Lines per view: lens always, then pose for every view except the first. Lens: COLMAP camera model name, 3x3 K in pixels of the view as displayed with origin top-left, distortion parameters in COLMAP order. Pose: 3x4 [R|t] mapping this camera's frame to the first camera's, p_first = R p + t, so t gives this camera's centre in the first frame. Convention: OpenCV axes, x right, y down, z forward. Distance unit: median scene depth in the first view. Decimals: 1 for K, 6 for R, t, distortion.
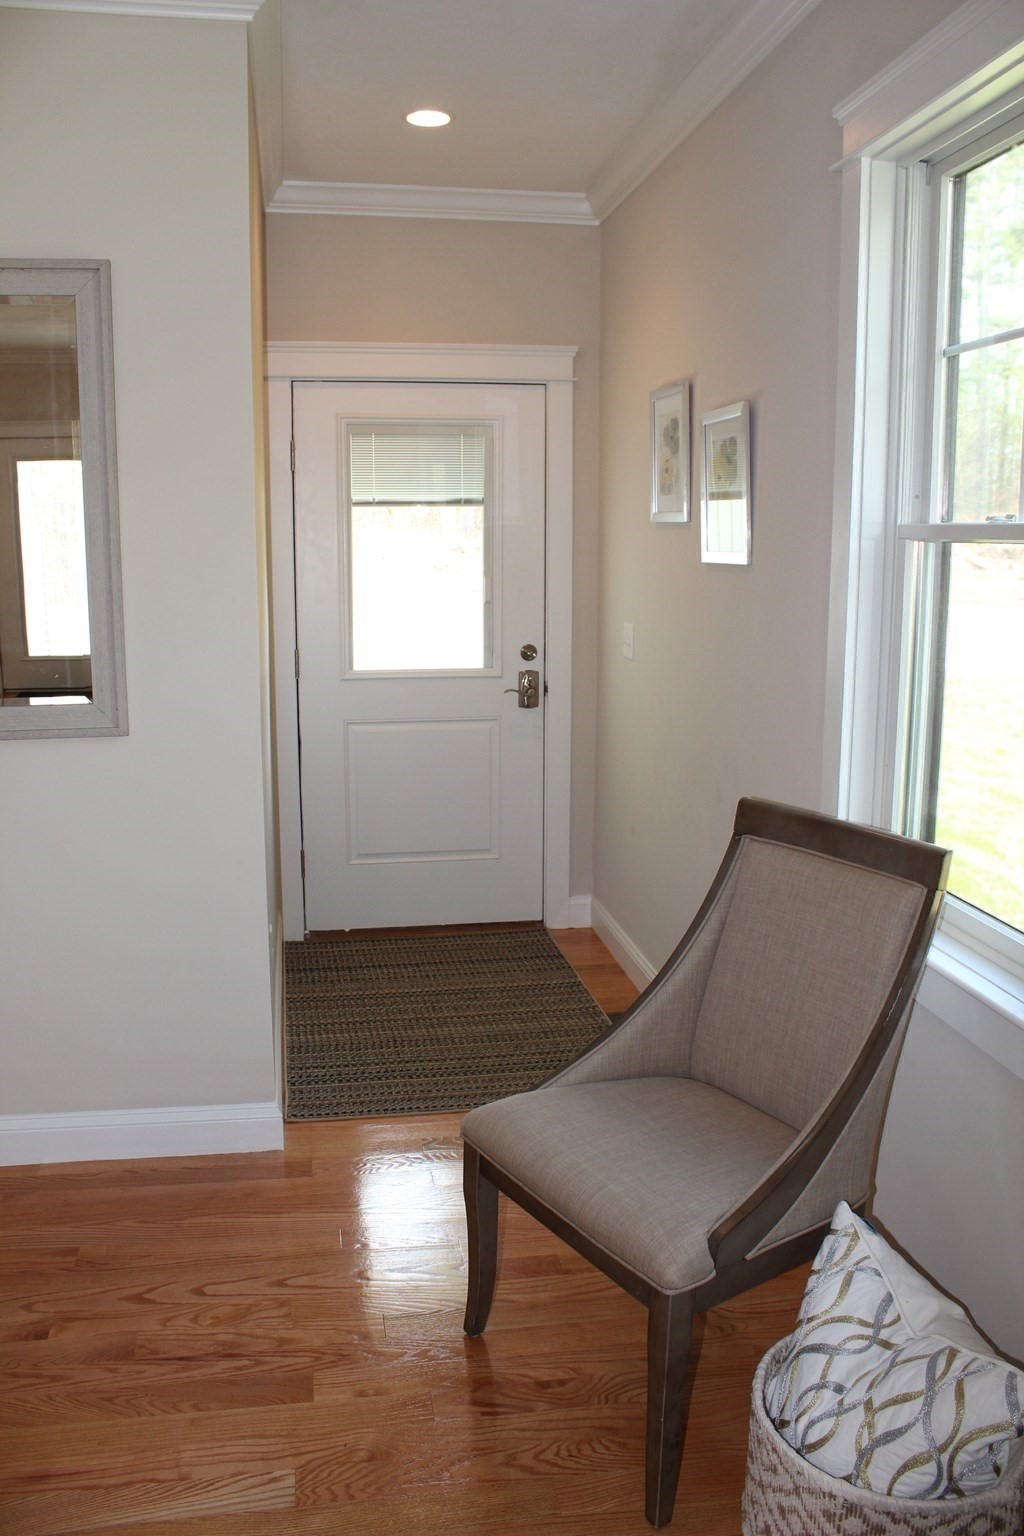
lens RADIAL K [[1258.2, 0, 512.0], [0, 1258.2, 768.0], [0, 0, 1]] dist [-0.163629, 0.135818]
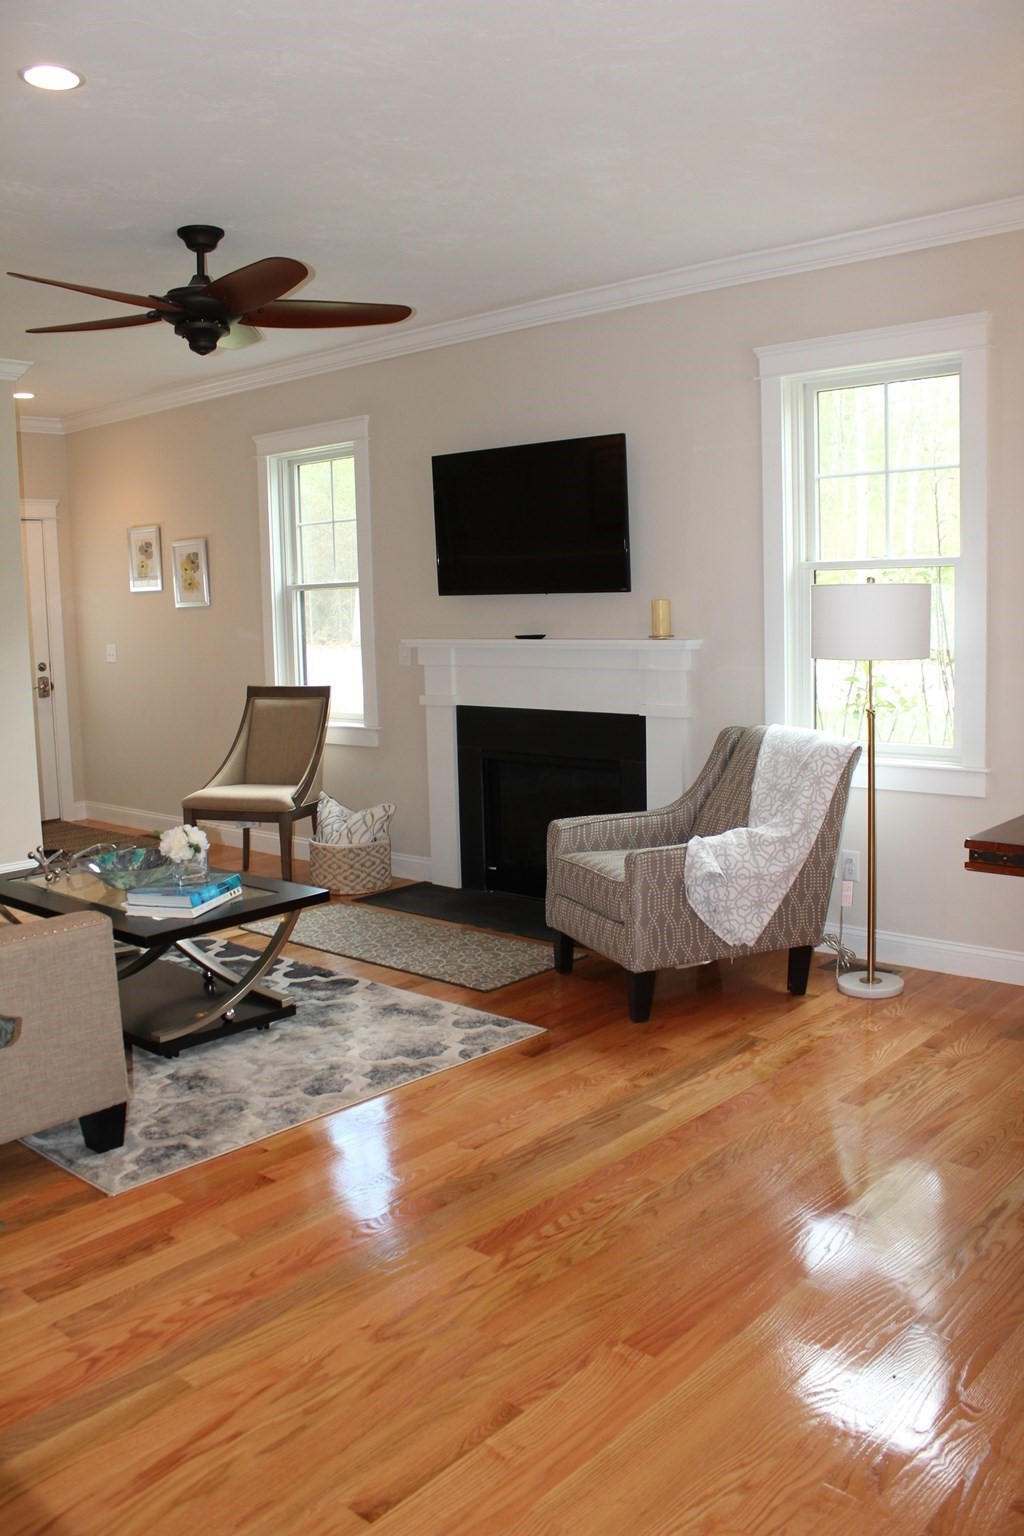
lens RADIAL K [[1258.2, 0, 512.0], [0, 1258.2, 768.0], [0, 0, 1]] dist [-0.163629, 0.135818]
pose [[0.779227, -0.098713, 0.618920, -0.747764], [0.137431, 0.990397, -0.015066, 0.225026], [-0.611489, 0.096799, 0.785310, -1.035302]]
